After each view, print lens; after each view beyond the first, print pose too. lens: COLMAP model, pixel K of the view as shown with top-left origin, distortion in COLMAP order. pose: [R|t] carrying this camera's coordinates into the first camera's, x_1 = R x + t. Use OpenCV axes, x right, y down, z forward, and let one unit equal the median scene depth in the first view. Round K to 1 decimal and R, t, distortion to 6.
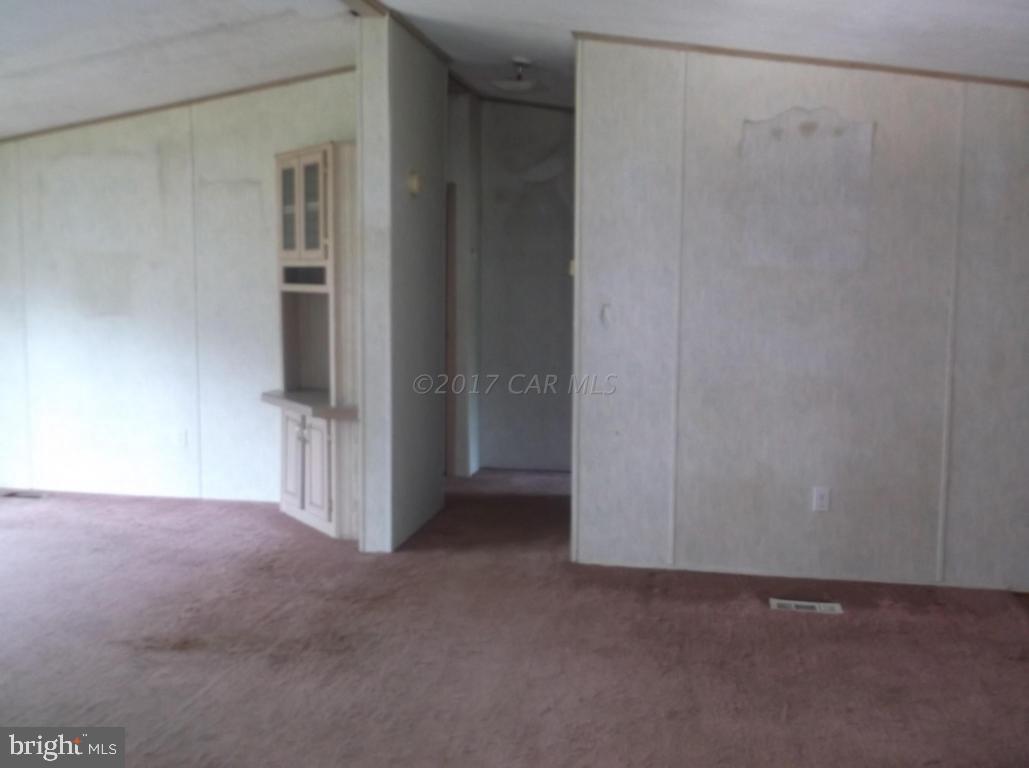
lens RADIAL K [[1020.1, 0, 503.2], [0, 1020.1, 376.6], [0, 0, 1]] dist [0.026058, 0.000000]
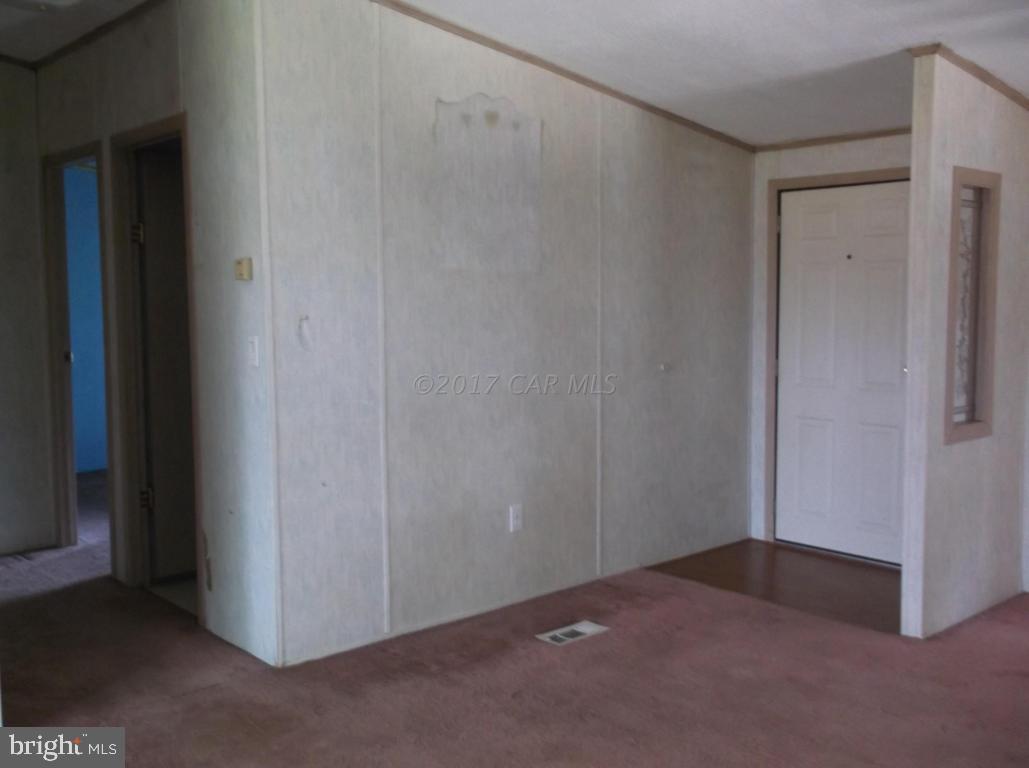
lens RADIAL K [[1020.1, 0, 514.3], [0, 1020.1, 382.1], [0, 0, 1]] dist [0.026058, 0.000000]
pose [[0.609479, -0.082070, 0.788543, -0.413321], [0.084505, 0.995686, 0.038313, -0.039607], [-0.788285, 0.043285, 0.613785, 0.419984]]
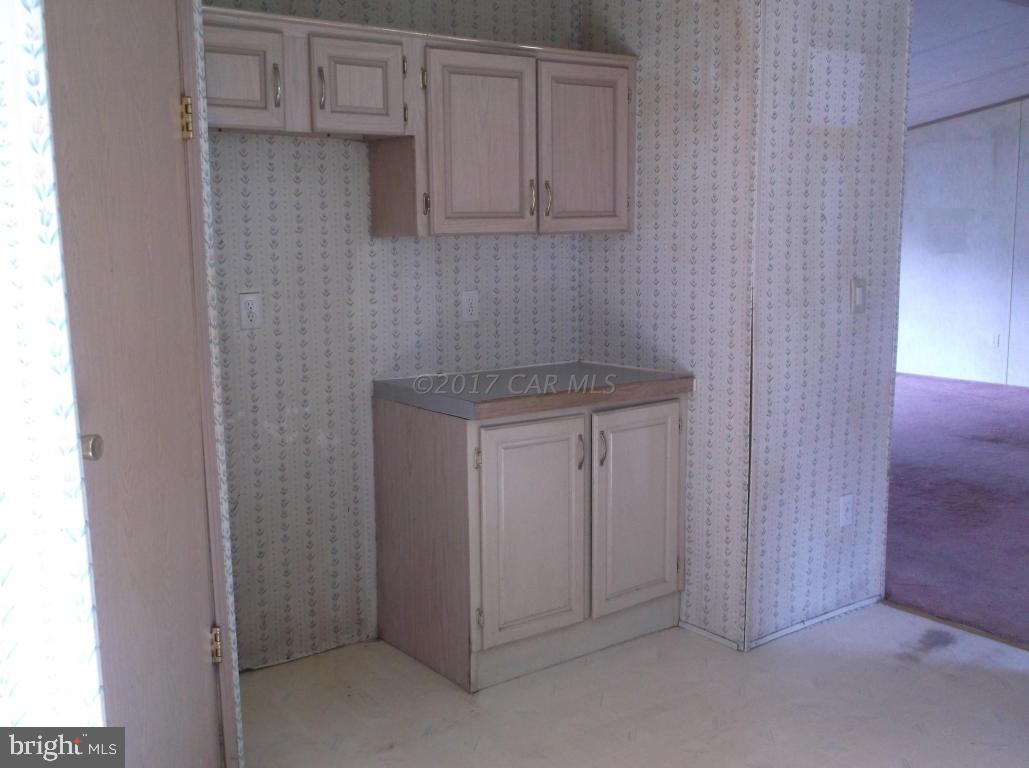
lens RADIAL K [[1020.1, 0, 504.7], [0, 1020.1, 377.0], [0, 0, 1]] dist [0.026058, 0.000000]
pose [[0.738651, 0.077863, -0.669576, 0.183299], [-0.048504, 0.996871, 0.062415, 0.074201], [0.672340, -0.013626, 0.740117, -0.672337]]
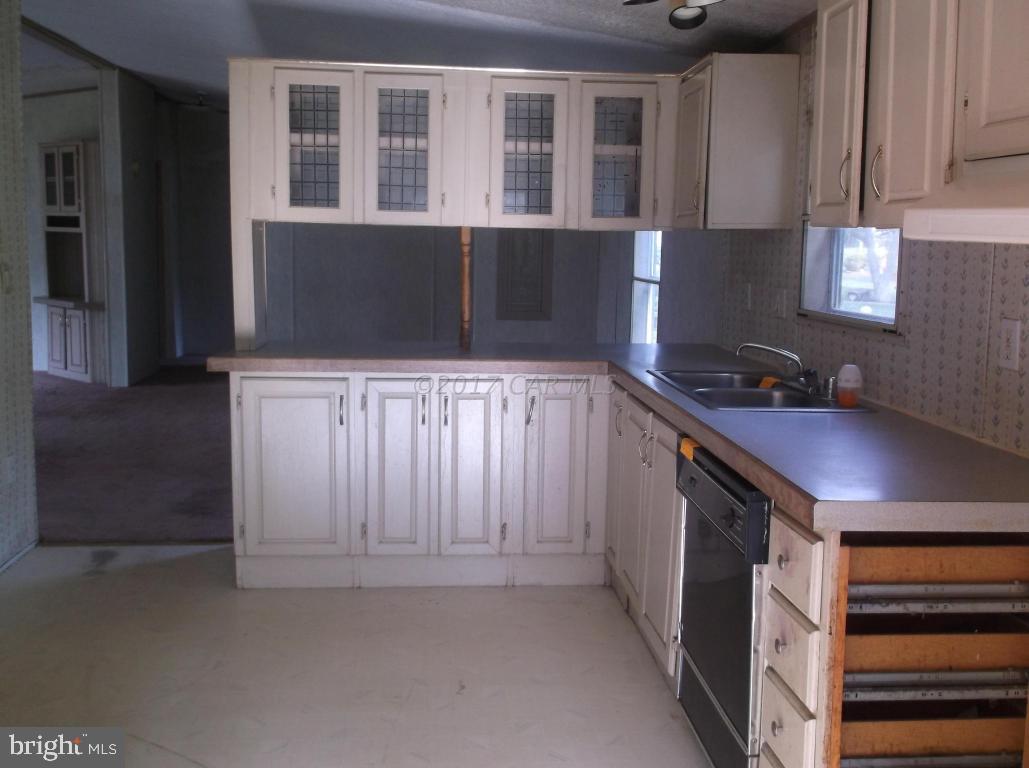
lens RADIAL K [[1020.1, 0, 507.0], [0, 1020.1, 384.8], [0, 0, 1]] dist [0.026058, 0.000000]
pose [[0.961187, -0.023978, 0.274854, 0.030180], [0.010616, 0.998693, 0.050000, 0.099215], [-0.275694, -0.045142, 0.960185, -0.887640]]
